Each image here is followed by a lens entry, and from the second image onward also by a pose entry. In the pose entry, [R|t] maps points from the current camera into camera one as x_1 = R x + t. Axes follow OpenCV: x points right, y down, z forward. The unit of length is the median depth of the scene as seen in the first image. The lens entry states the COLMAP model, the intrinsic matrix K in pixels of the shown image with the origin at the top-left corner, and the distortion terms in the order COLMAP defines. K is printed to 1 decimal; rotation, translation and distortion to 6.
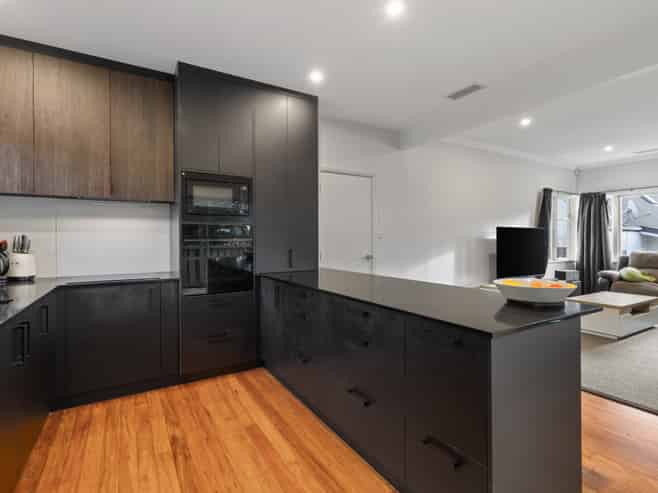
lens RADIAL K [[336.7, 0, 328.2], [0, 336.7, 243.2], [0, 0, 1]] dist [0.004325, 0.001696]
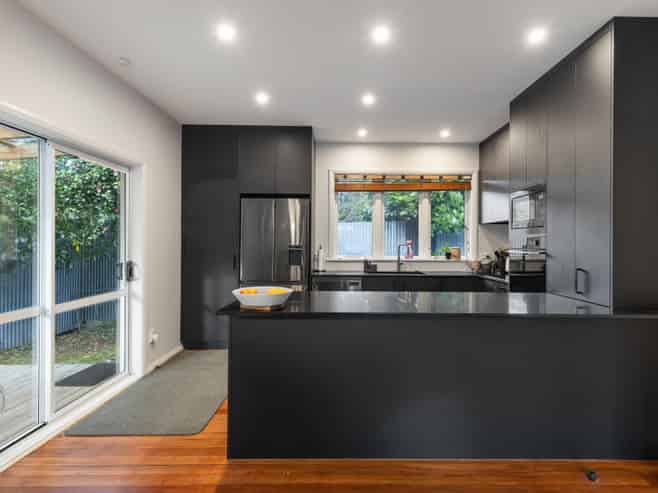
lens RADIAL K [[336.7, 0, 328.0], [0, 336.7, 244.7], [0, 0, 1]] dist [0.004325, 0.001696]
pose [[-0.499281, 0.005577, -0.866422, 0.900688], [-0.015945, 0.999751, 0.015624, -0.040567], [0.866294, 0.021616, -0.499067, 1.061617]]
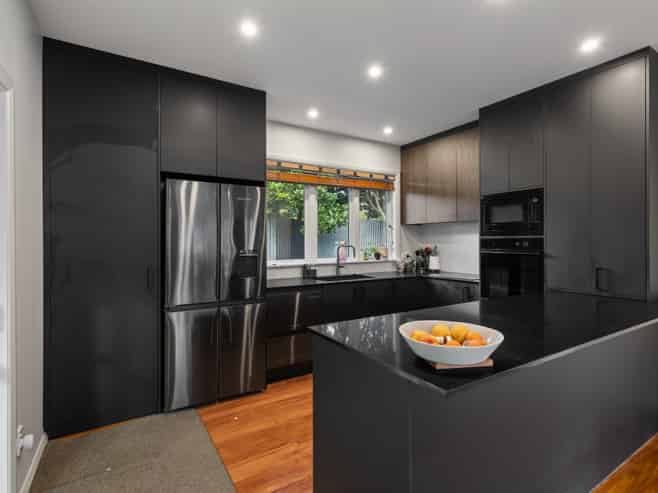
lens RADIAL K [[336.7, 0, 329.5], [0, 336.7, 240.8], [0, 0, 1]] dist [0.004325, 0.001696]
pose [[0.021410, 0.001749, -0.999769, 0.774498], [-0.010356, 0.999945, 0.001527, -0.045095], [0.999717, 0.010320, 0.021427, 0.417134]]
